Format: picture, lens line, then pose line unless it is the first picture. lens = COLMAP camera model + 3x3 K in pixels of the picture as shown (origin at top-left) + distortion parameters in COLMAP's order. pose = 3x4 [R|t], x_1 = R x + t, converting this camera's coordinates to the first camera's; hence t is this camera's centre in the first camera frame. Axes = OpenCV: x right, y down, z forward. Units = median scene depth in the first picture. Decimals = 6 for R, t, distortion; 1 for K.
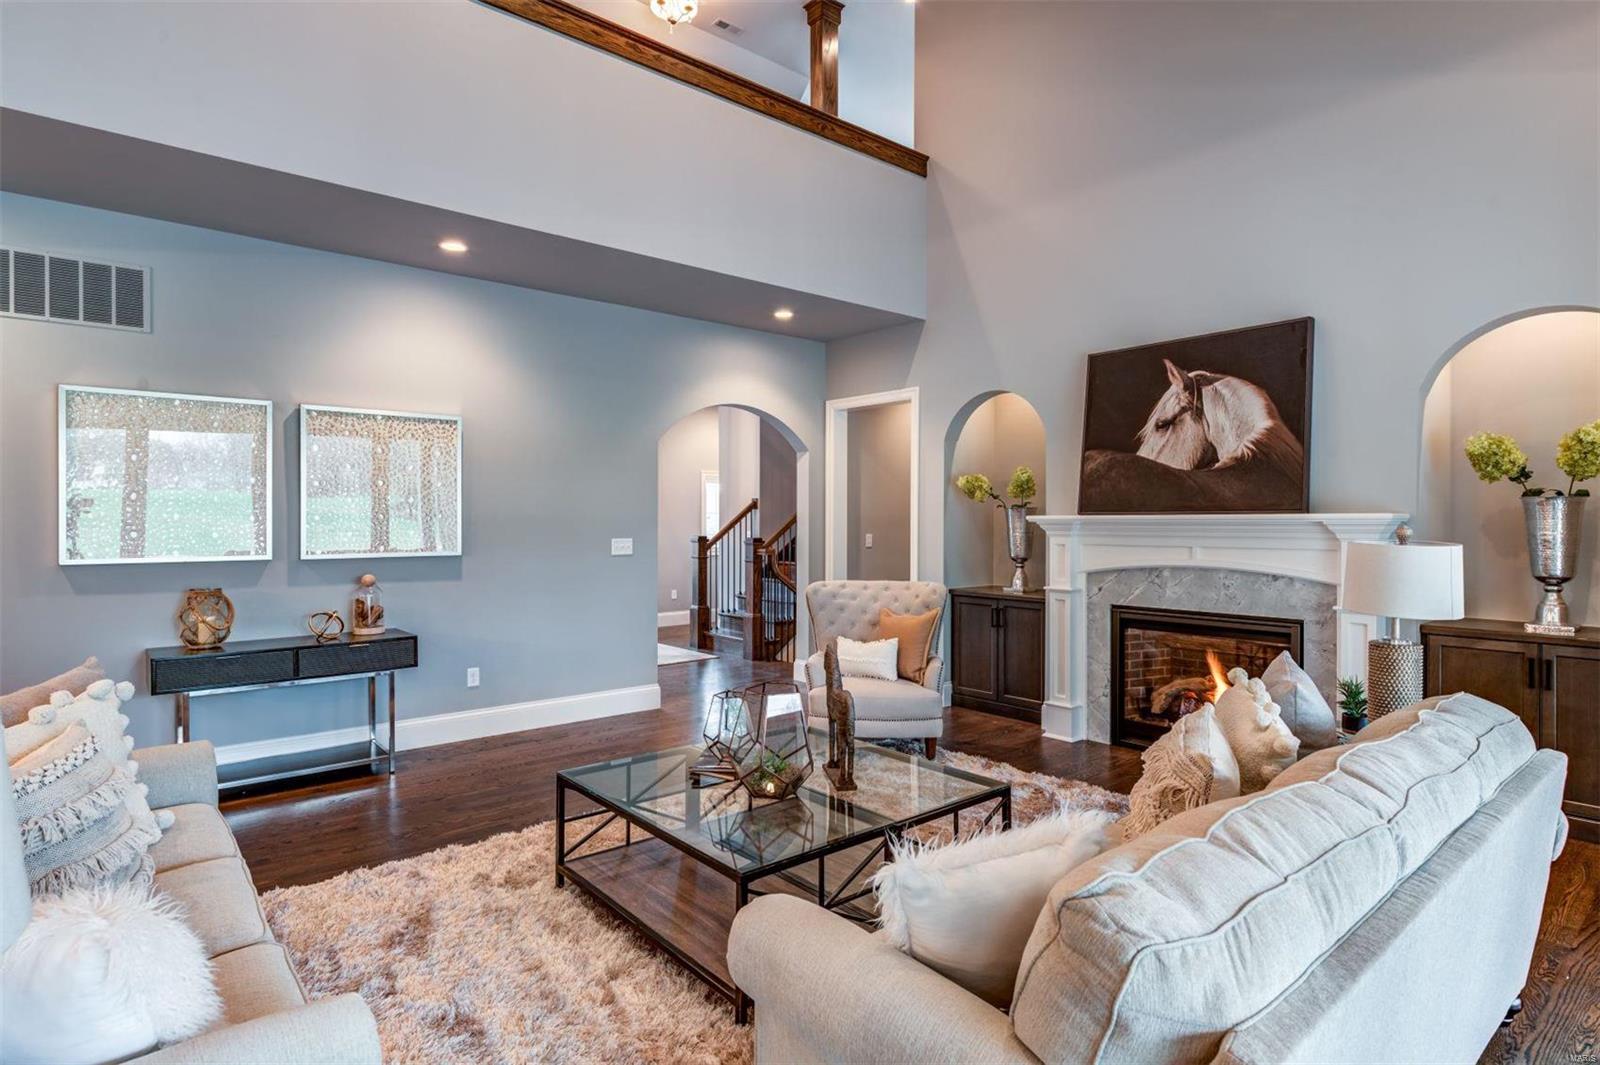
lens RADIAL K [[839.2, 0, 795.5], [0, 839.2, 526.1], [0, 0, 1]] dist [-0.002377, 0.002097]
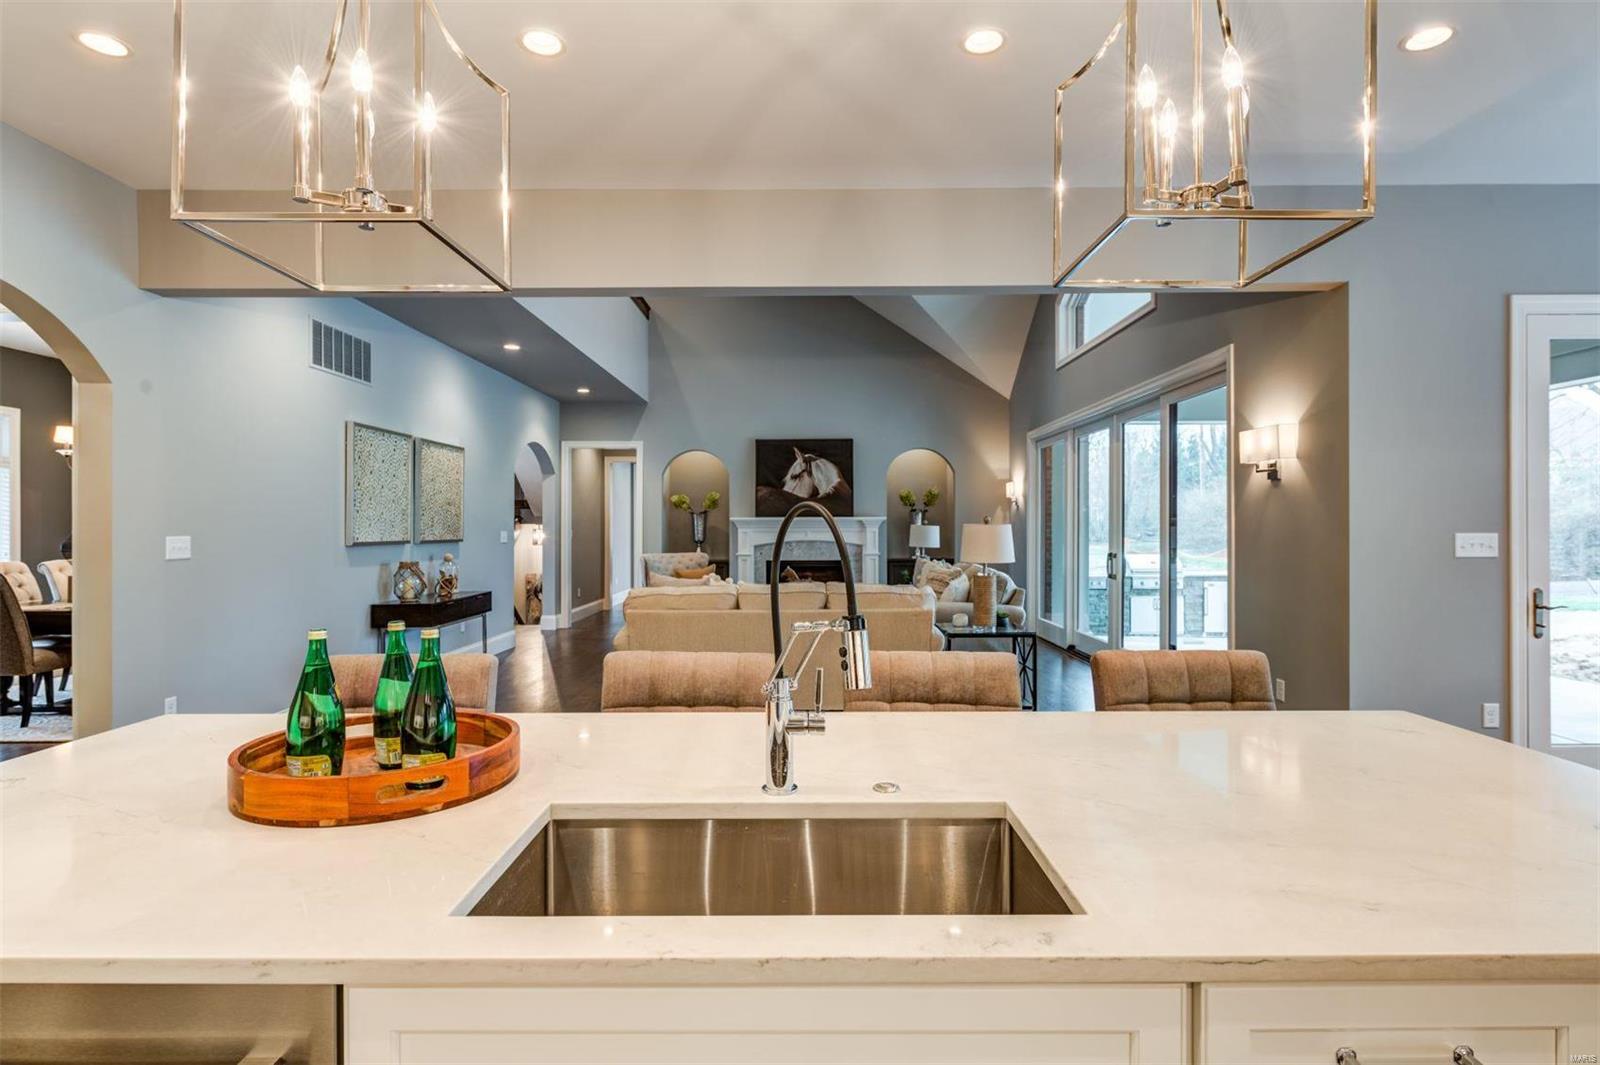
lens RADIAL K [[839.2, 0, 811.3], [0, 839.2, 529.7], [0, 0, 1]] dist [-0.002377, 0.002097]
pose [[0.639733, -0.002850, 0.768592, -1.220198], [0.007938, 0.999964, -0.002899, 0.024829], [-0.768556, 0.007956, 0.639733, -0.443688]]
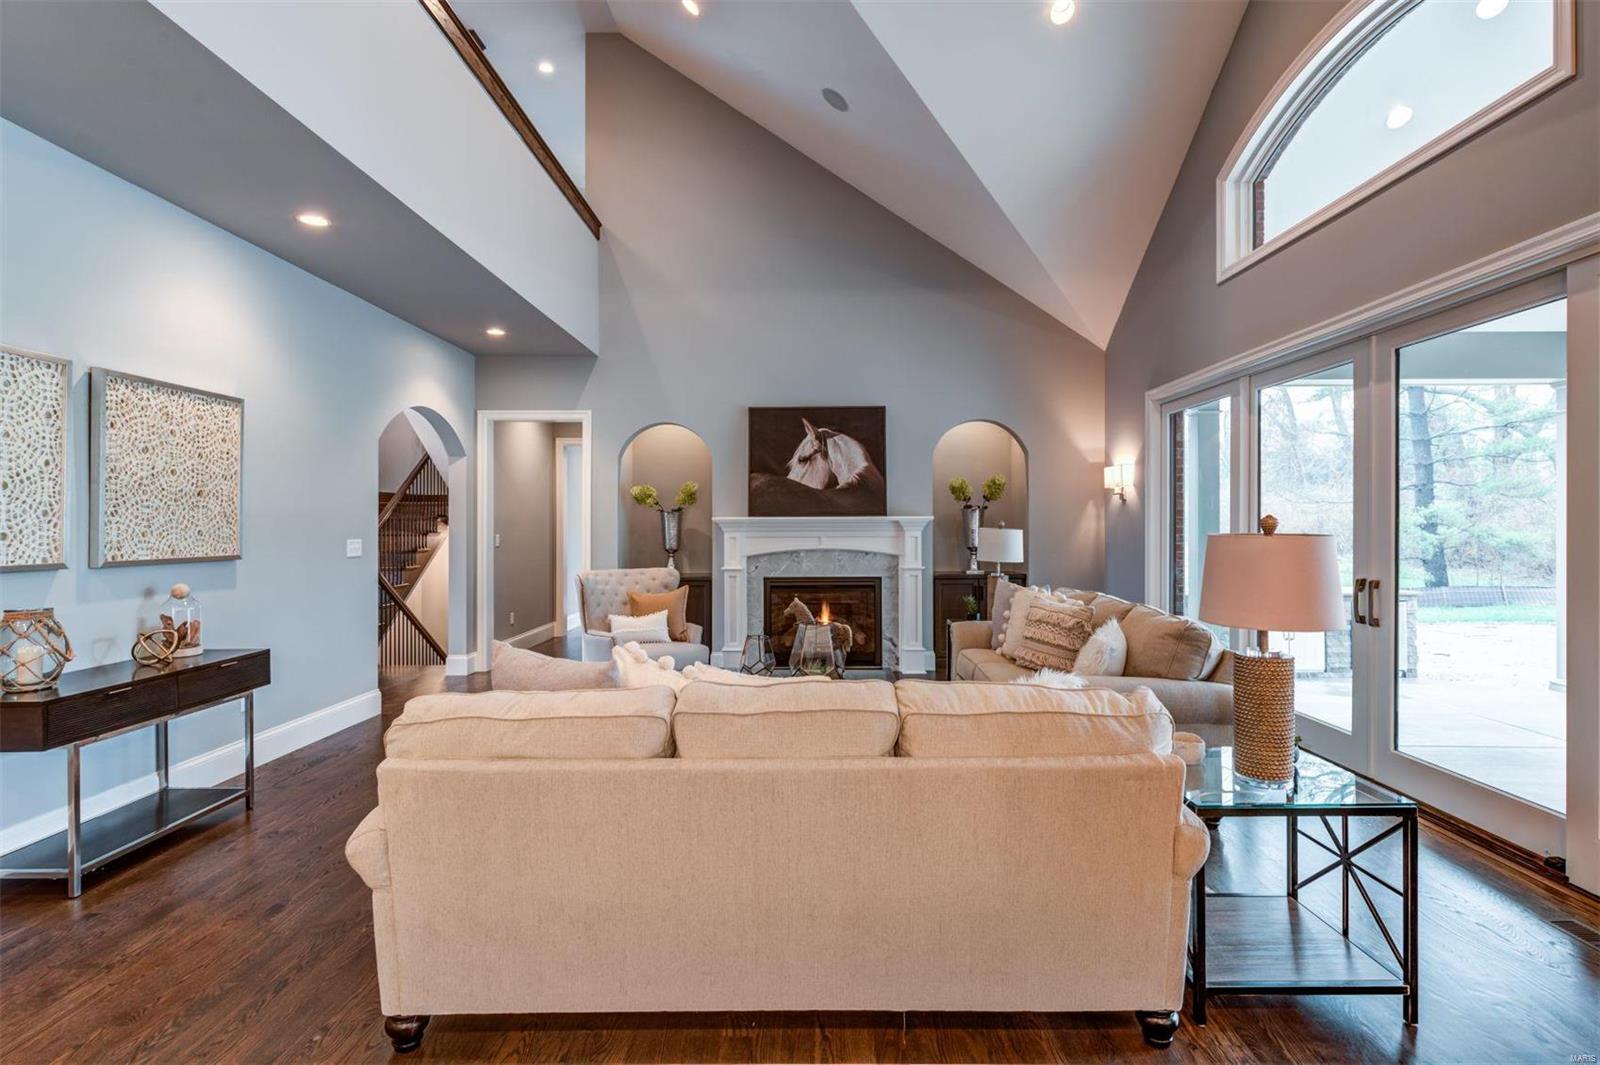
lens RADIAL K [[798.7, 0, 807.6], [0, 798.7, 530.6], [0, 0, 1]] dist [-0.001060, 0.001292]
pose [[0.645313, -0.006529, 0.763891, -0.694183], [0.008716, 0.999961, 0.001184, 0.010193], [-0.763869, 0.005894, 0.645345, 0.026642]]
